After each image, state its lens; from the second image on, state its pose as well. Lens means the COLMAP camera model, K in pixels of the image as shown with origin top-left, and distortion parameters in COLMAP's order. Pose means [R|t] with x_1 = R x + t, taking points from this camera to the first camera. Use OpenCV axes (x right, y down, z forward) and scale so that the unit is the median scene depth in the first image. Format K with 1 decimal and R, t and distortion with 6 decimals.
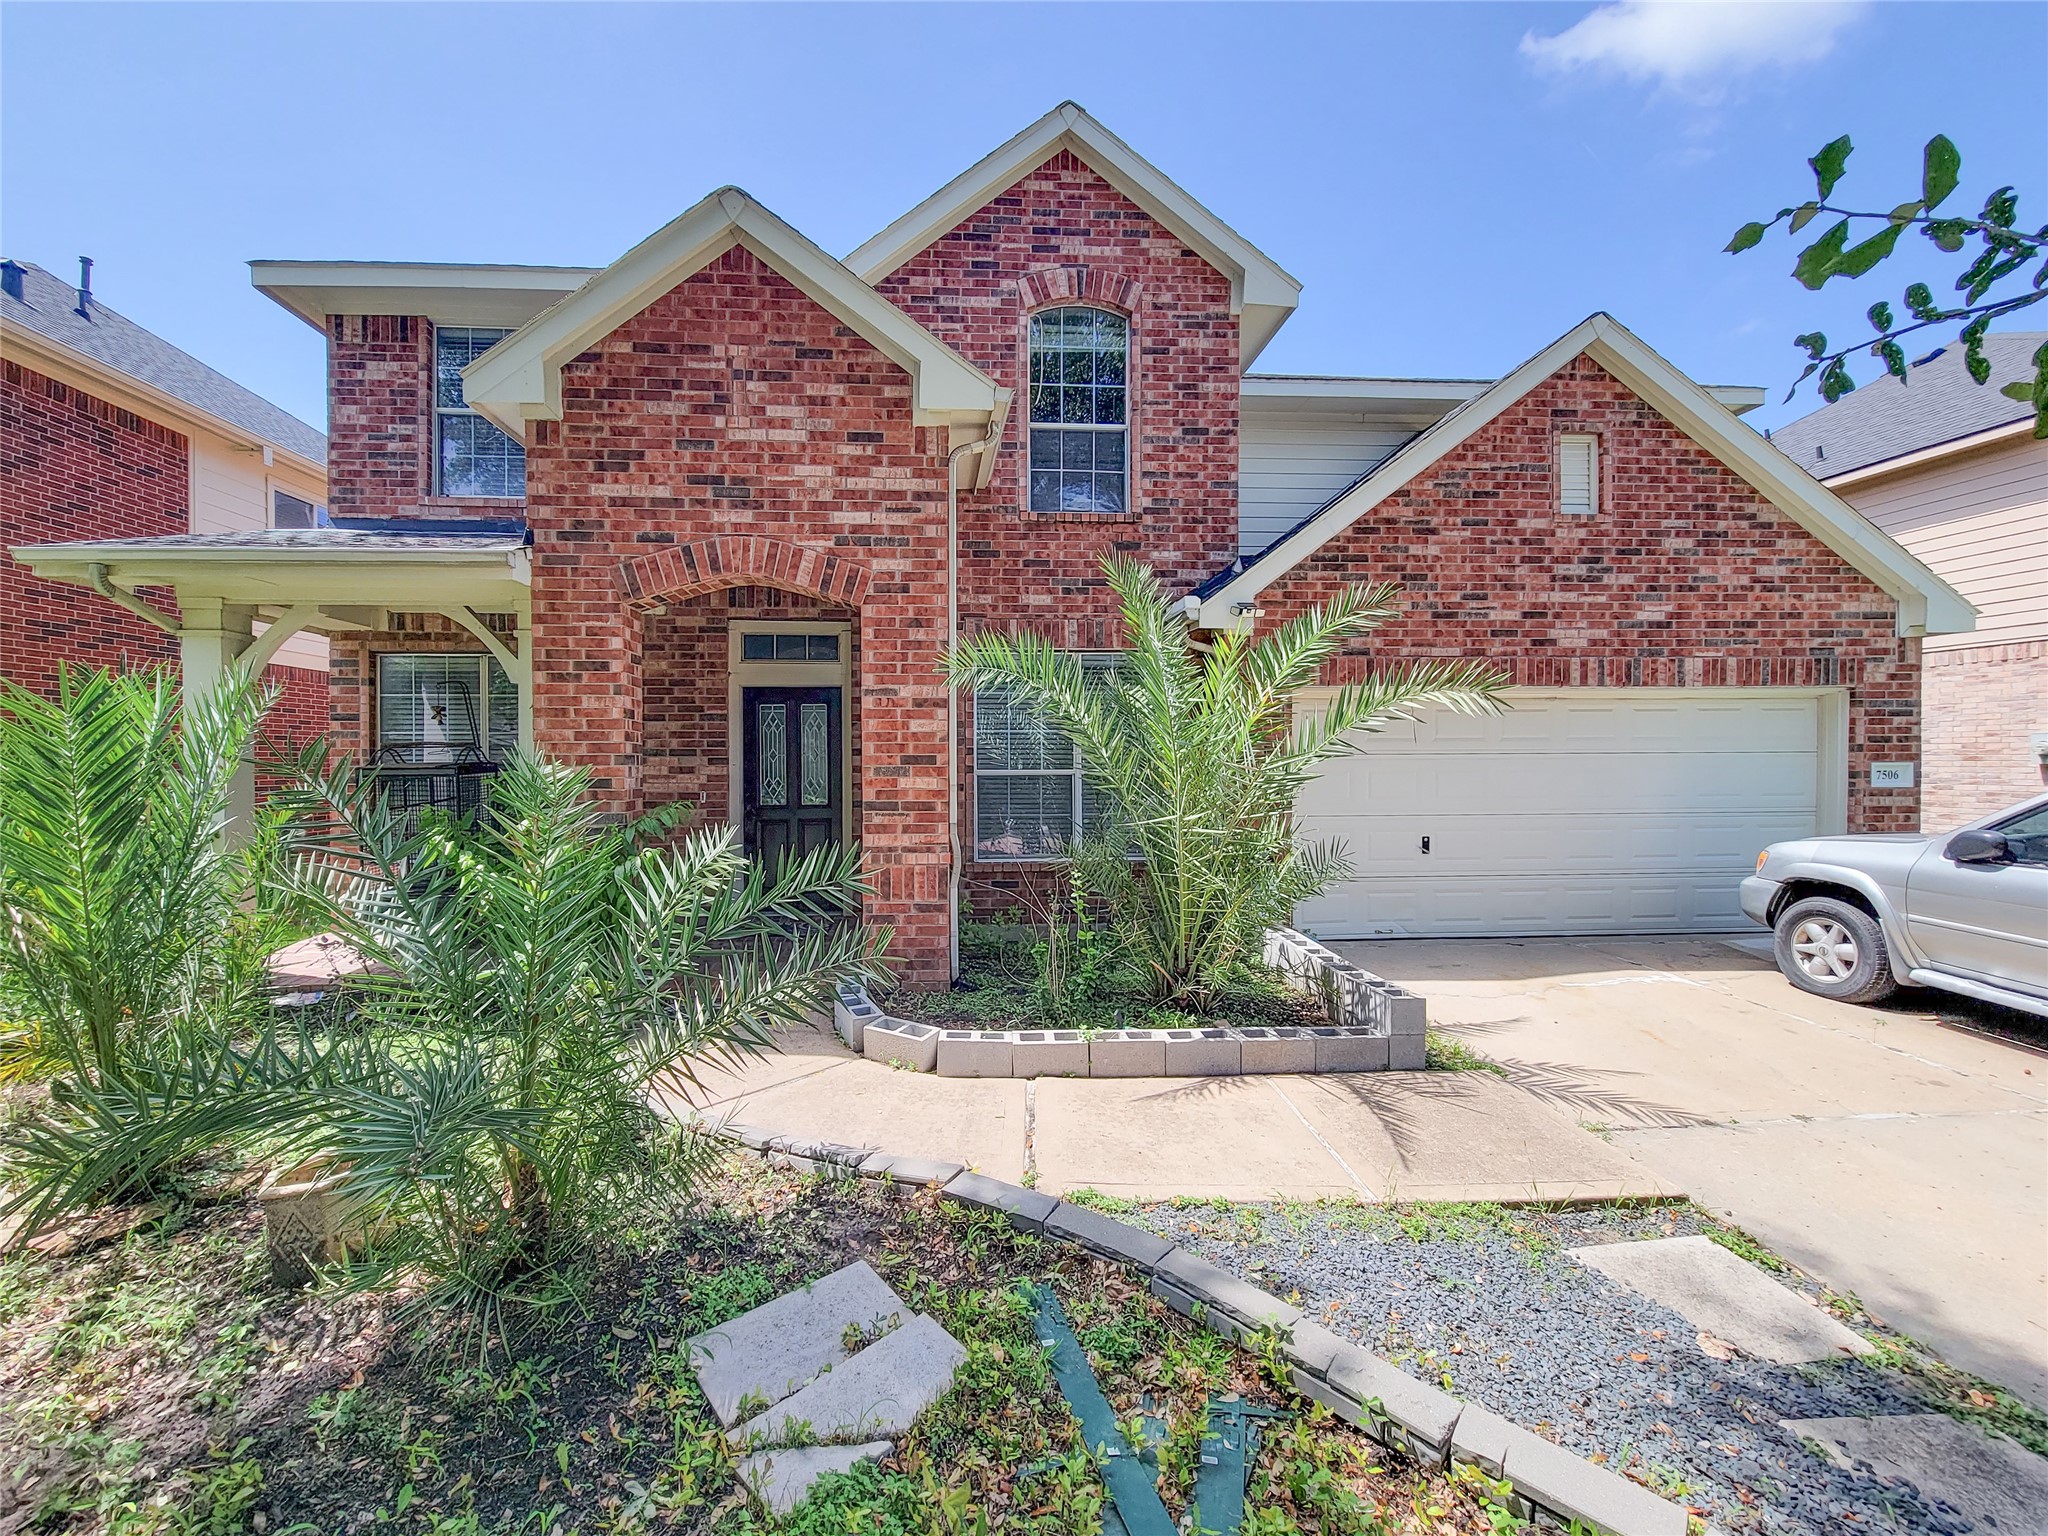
lens RADIAL K [[827.7, 0, 1017.2], [0, 827.7, 758.6], [0, 0, 1]] dist [0.003246, -0.000090]
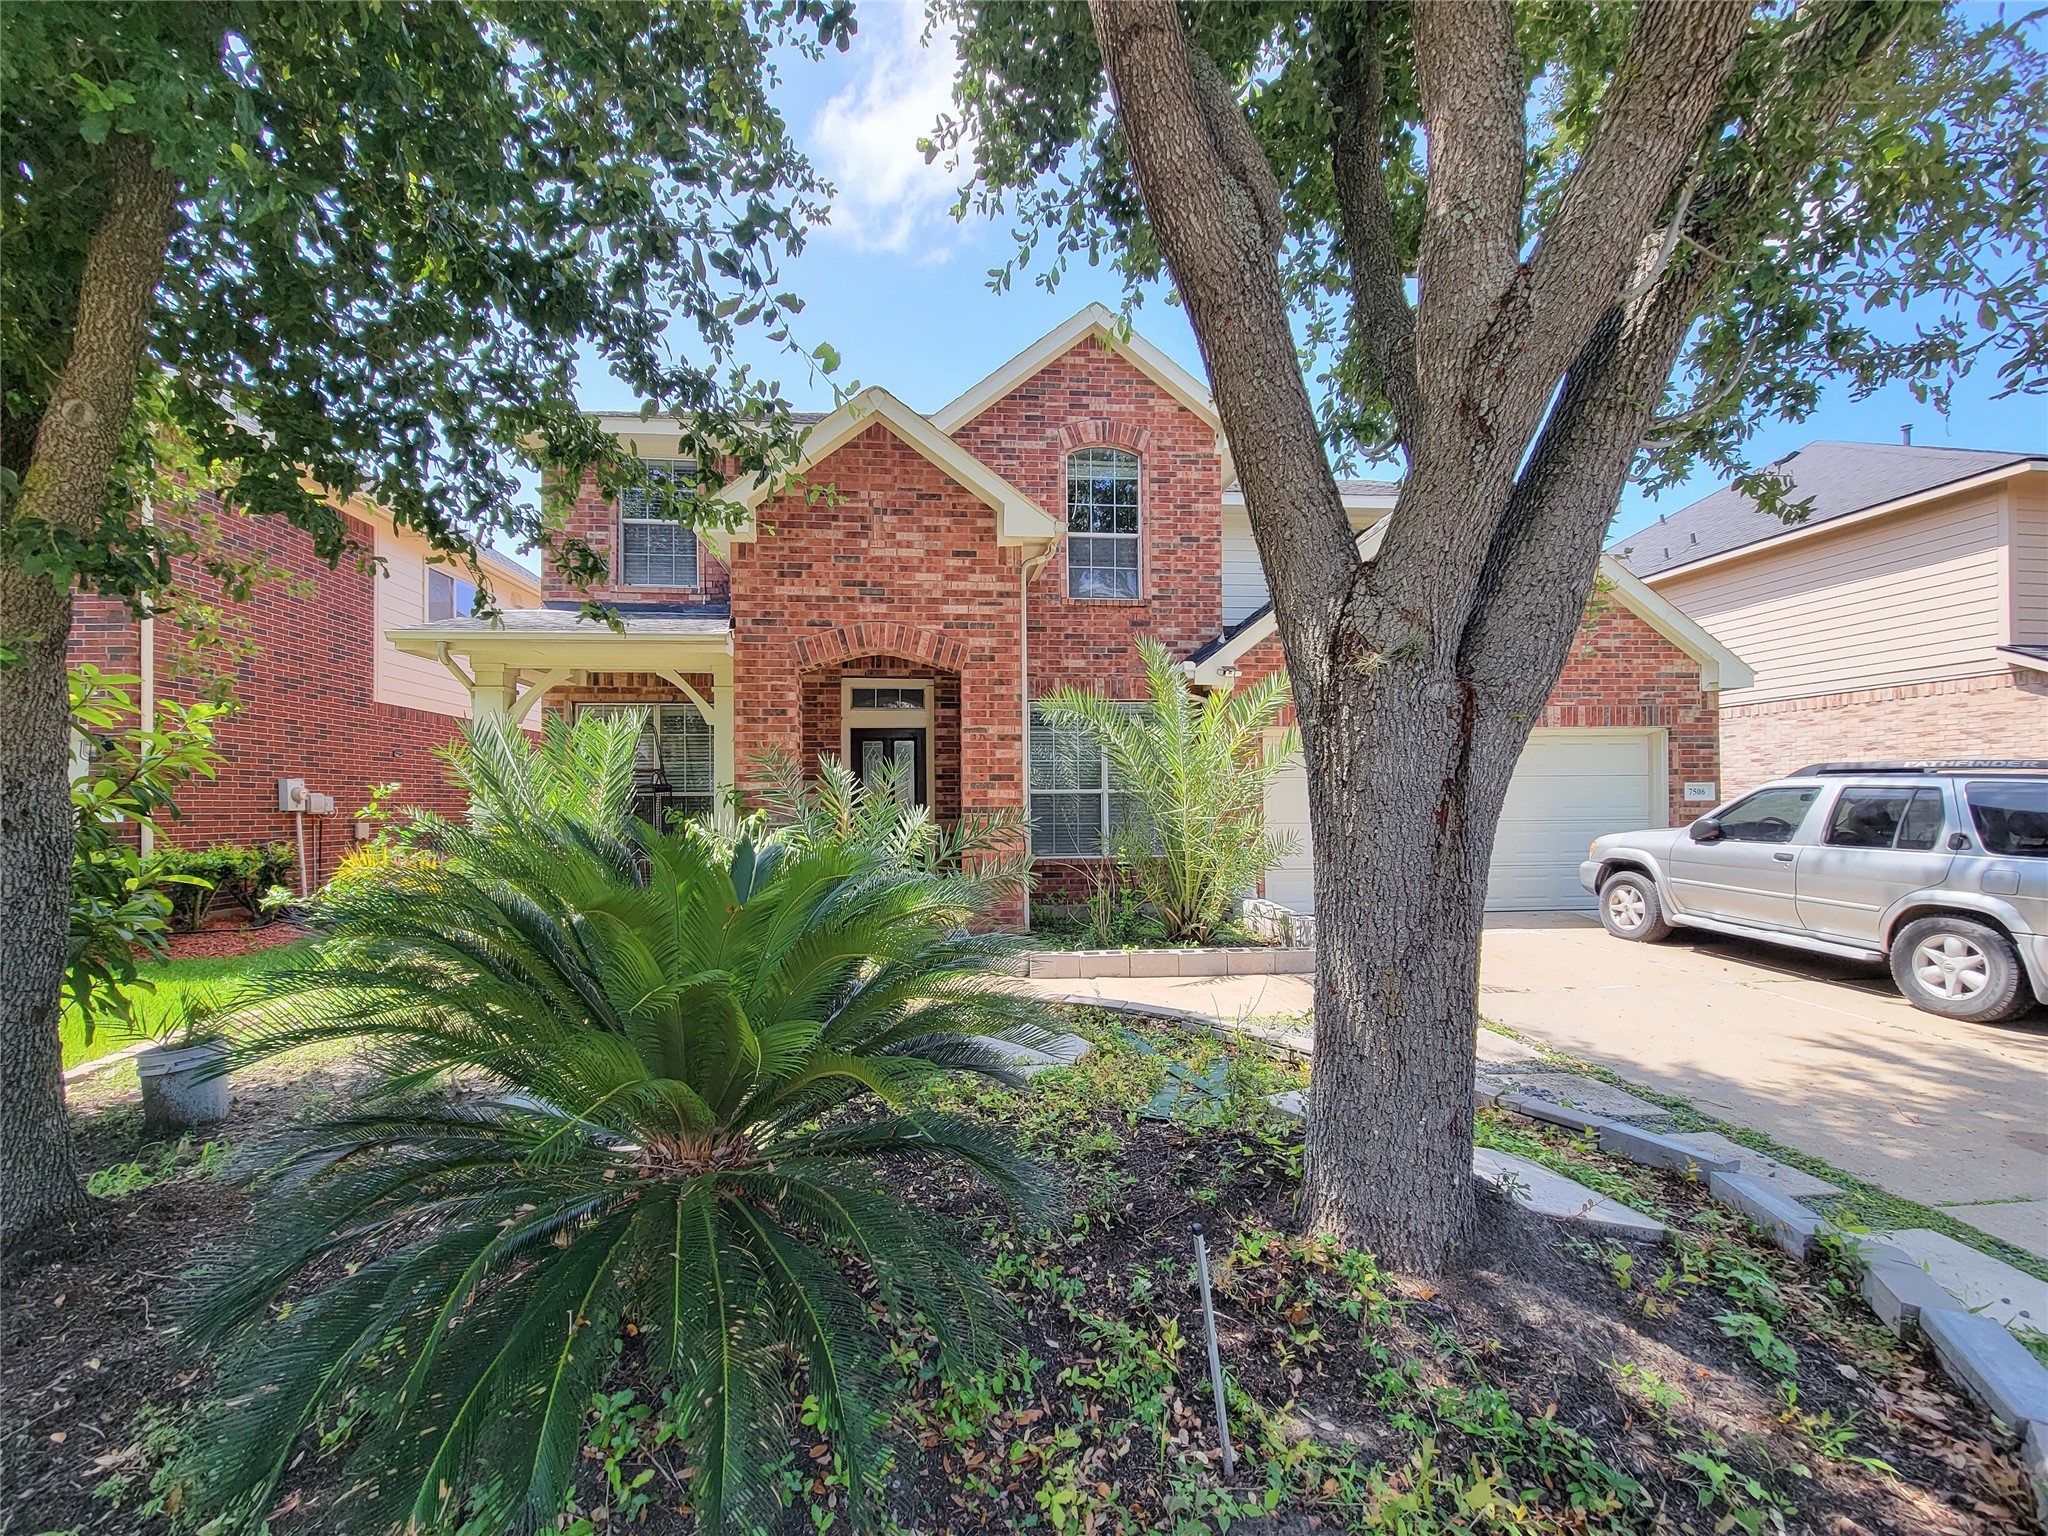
lens RADIAL K [[827.7, 0, 1029.2], [0, 827.7, 776.2], [0, 0, 1]] dist [0.003246, -0.000090]
pose [[0.999604, -0.002531, 0.028042, -0.102017], [0.003531, 0.999358, -0.035656, 0.045978], [-0.027933, 0.035741, 0.998971, -0.391052]]
